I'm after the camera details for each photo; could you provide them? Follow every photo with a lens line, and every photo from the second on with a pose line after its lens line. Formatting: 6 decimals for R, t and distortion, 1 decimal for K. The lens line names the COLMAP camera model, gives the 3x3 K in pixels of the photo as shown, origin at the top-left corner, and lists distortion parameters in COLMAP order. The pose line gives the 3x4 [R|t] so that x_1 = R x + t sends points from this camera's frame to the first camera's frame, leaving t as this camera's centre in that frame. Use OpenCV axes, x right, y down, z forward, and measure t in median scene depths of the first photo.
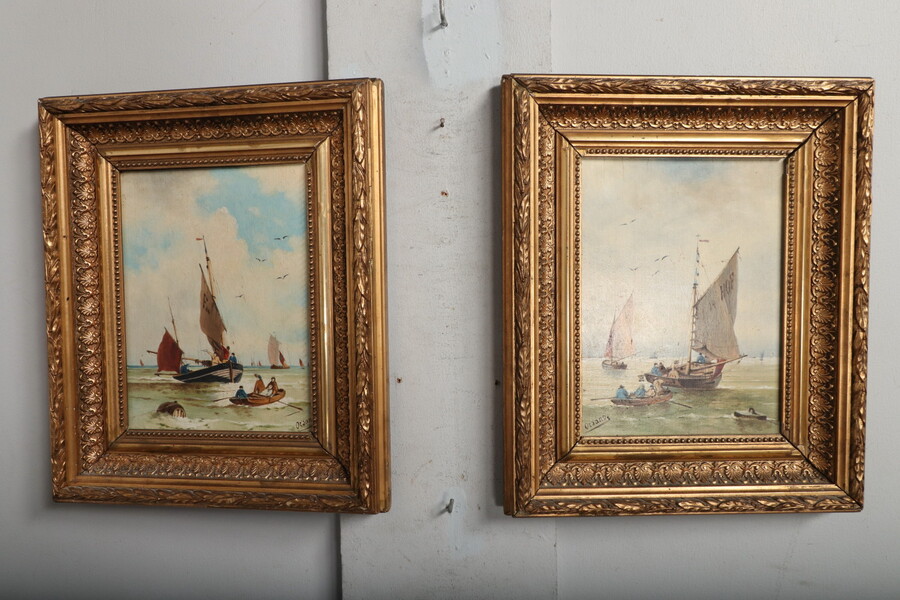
lens RADIAL K [[700.5, 0, 447.0], [0, 700.5, 294.7], [0, 0, 1]] dist [-0.000902, 0.001770]
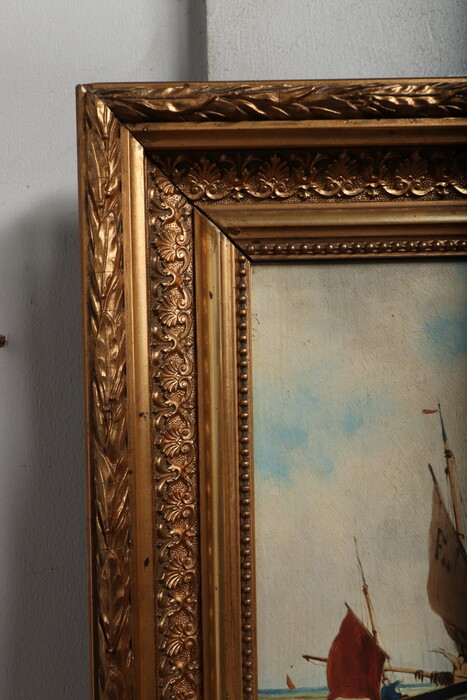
lens RADIAL K [[544.8, 0, 229.1], [0, 544.8, 349.7], [0, 0, 1]] dist [-0.000902, 0.001770]
pose [[0.986684, -0.005613, 0.162550, -0.551506], [0.011110, 0.999396, -0.032926, -0.111411], [-0.162267, 0.034293, 0.986151, 0.674943]]
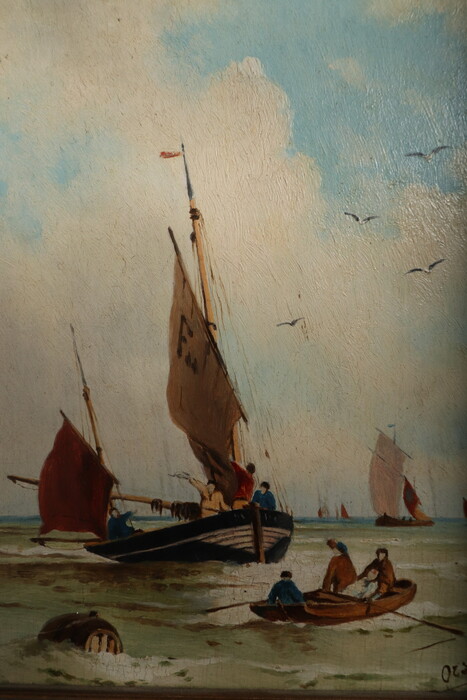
lens RADIAL K [[411.2, 0, 230.8], [0, 411.2, 352.9], [0, 0, 1]] dist [-0.004702, -0.007253]
pose [[0.991661, 0.001689, 0.128861, -0.355330], [-0.004425, 0.999771, 0.020946, 0.013129], [-0.128796, -0.021341, 0.991441, 0.808050]]
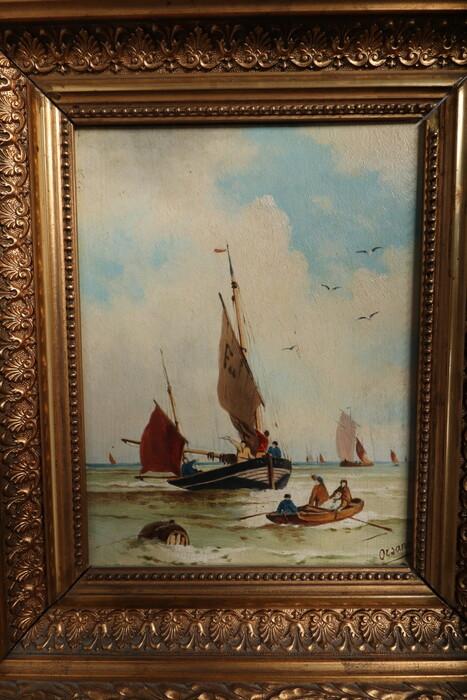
lens RADIAL K [[411.2, 0, 230.1], [0, 411.2, 352.0], [0, 0, 1]] dist [-0.004702, -0.007253]
pose [[0.989502, -0.002896, 0.144493, -0.401316], [-0.002312, 0.999354, 0.035859, -0.006994], [-0.144503, -0.035816, 0.988856, 0.666370]]
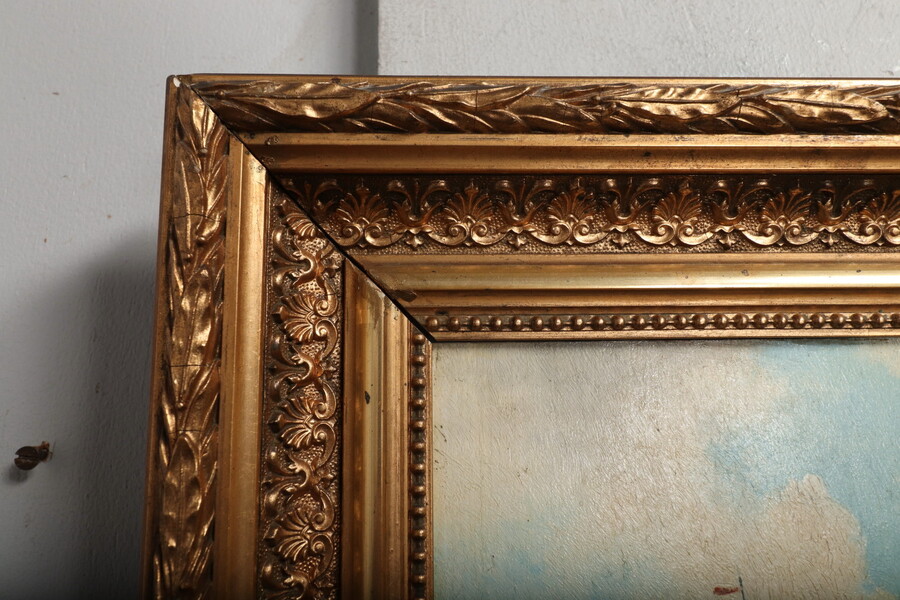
lens RADIAL K [[700.5, 0, 448.0], [0, 700.5, 283.0], [0, 0, 1]] dist [-0.000902, 0.001770]
pose [[0.981103, 0.036425, 0.190028, -0.529163], [0.004006, 0.978087, -0.208160, -0.144382], [-0.193446, 0.204988, 0.959458, 0.737579]]
